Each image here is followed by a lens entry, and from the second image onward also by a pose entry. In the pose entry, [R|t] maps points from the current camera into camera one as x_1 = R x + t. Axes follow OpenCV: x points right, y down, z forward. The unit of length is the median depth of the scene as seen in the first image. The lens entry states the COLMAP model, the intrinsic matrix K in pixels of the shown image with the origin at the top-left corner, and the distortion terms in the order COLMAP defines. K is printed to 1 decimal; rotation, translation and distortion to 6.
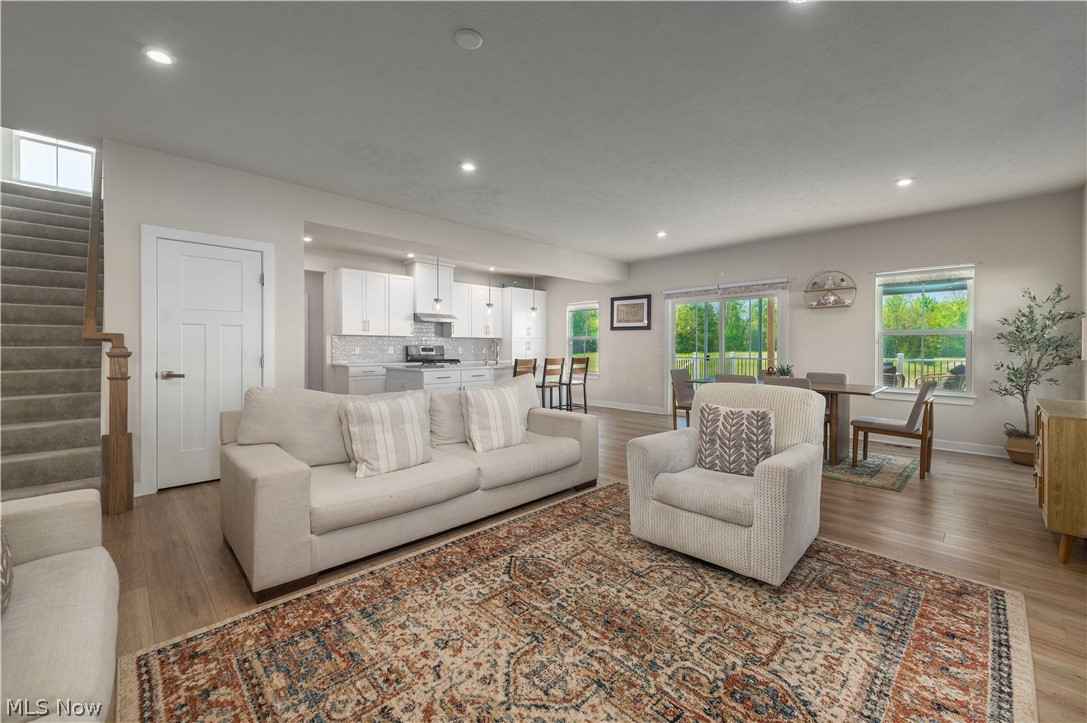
lens RADIAL K [[431.4, 0, 556.6], [0, 431.4, 348.7], [0, 0, 1]] dist [0.016188, -0.003844]
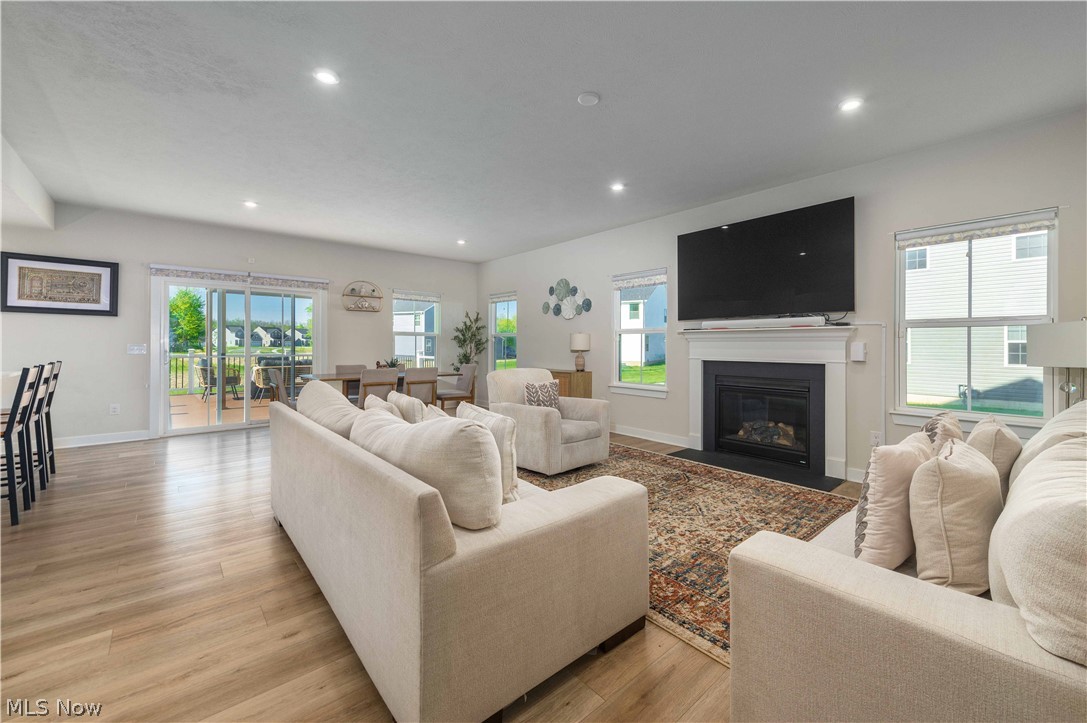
lens RADIAL K [[431.4, 0, 556.7], [0, 431.4, 344.4], [0, 0, 1]] dist [0.016188, -0.003844]
pose [[0.061192, -0.000751, 0.998126, -0.870180], [-0.000874, 0.999999, 0.000806, -0.005543], [-0.998126, -0.000922, 0.061191, 0.610926]]
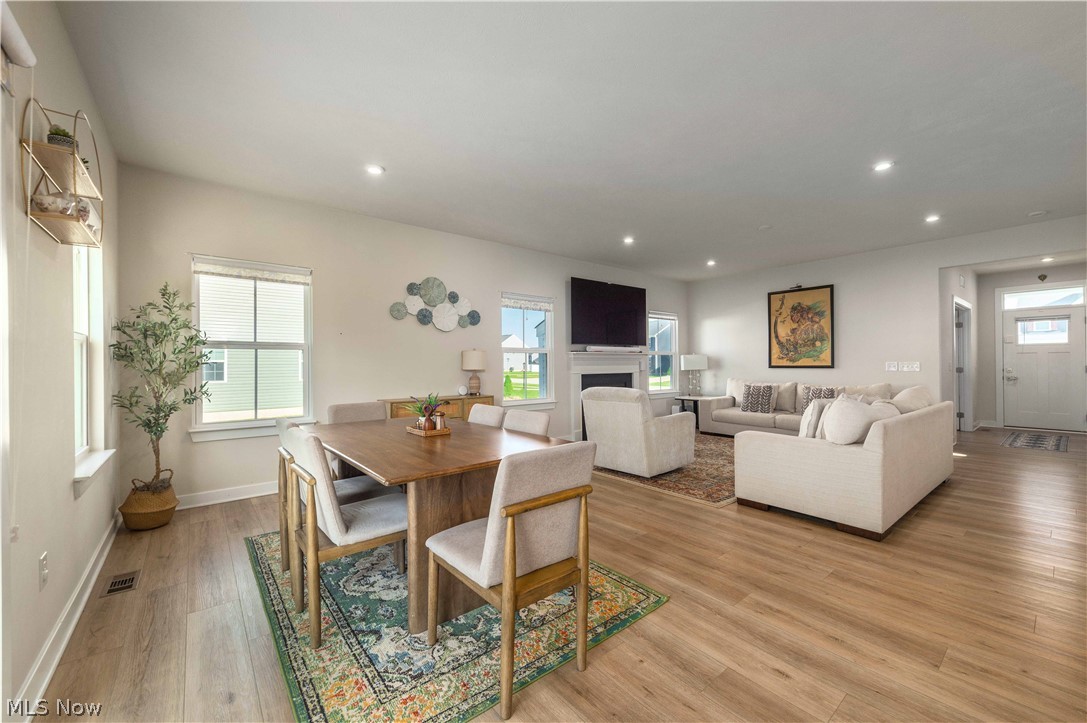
lens RADIAL K [[431.4, 0, 552.3], [0, 431.4, 362.7], [0, 0, 1]] dist [0.016188, -0.003844]
pose [[-0.995784, 0.004532, 0.091621, 0.424064], [0.004514, 0.999990, -0.000402, -0.005002], [-0.091621, 0.000014, -0.995794, 2.023807]]
